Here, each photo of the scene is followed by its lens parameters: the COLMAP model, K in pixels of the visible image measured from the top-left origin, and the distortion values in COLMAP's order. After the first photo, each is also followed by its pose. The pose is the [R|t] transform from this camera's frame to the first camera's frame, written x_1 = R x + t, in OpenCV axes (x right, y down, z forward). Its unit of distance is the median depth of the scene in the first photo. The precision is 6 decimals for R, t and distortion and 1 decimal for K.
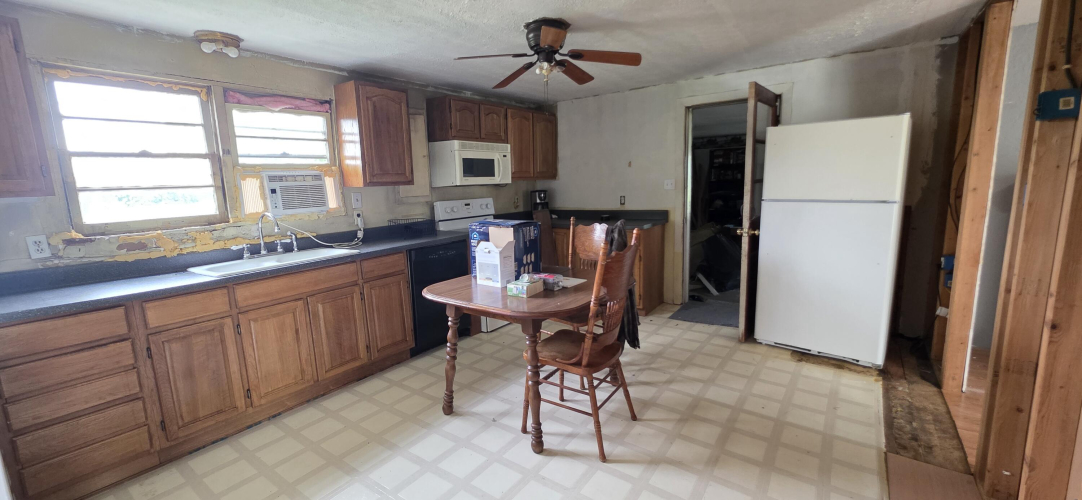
lens RADIAL K [[430.9, 0, 541.0], [0, 430.9, 250.0], [0, 0, 1]] dist [-0.002907, -0.000565]
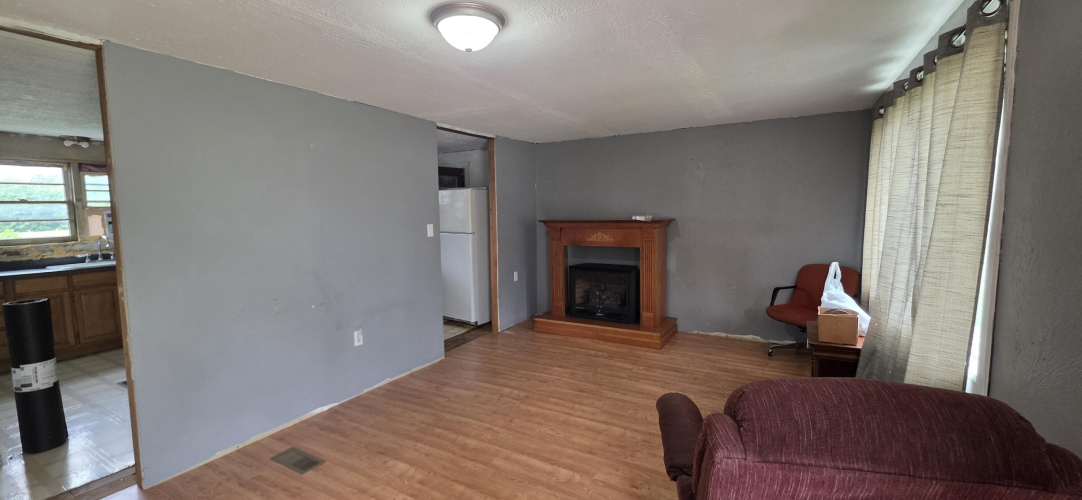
lens RADIAL K [[430.9, 0, 541.0], [0, 430.9, 250.0], [0, 0, 1]] dist [-0.002907, -0.000565]
pose [[0.992673, 0.006571, 0.120650, 0.893071], [0.002096, 0.997434, -0.071564, 0.096940], [-0.120811, 0.071292, 0.990112, -0.900067]]
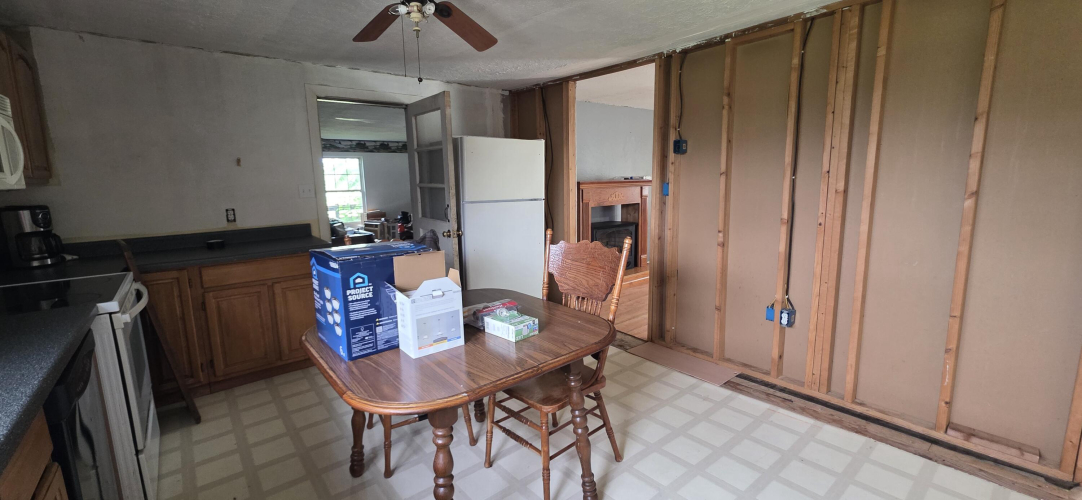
lens RADIAL K [[432.0, 0, 541.5], [0, 432.0, 244.1], [0, 0, 1]] dist [0.000298, 0.000068]
pose [[0.232185, -0.119947, 0.965248, -0.640830], [0.164733, 0.982881, 0.082513, -0.087734], [-0.958620, 0.139850, 0.247969, 0.695524]]
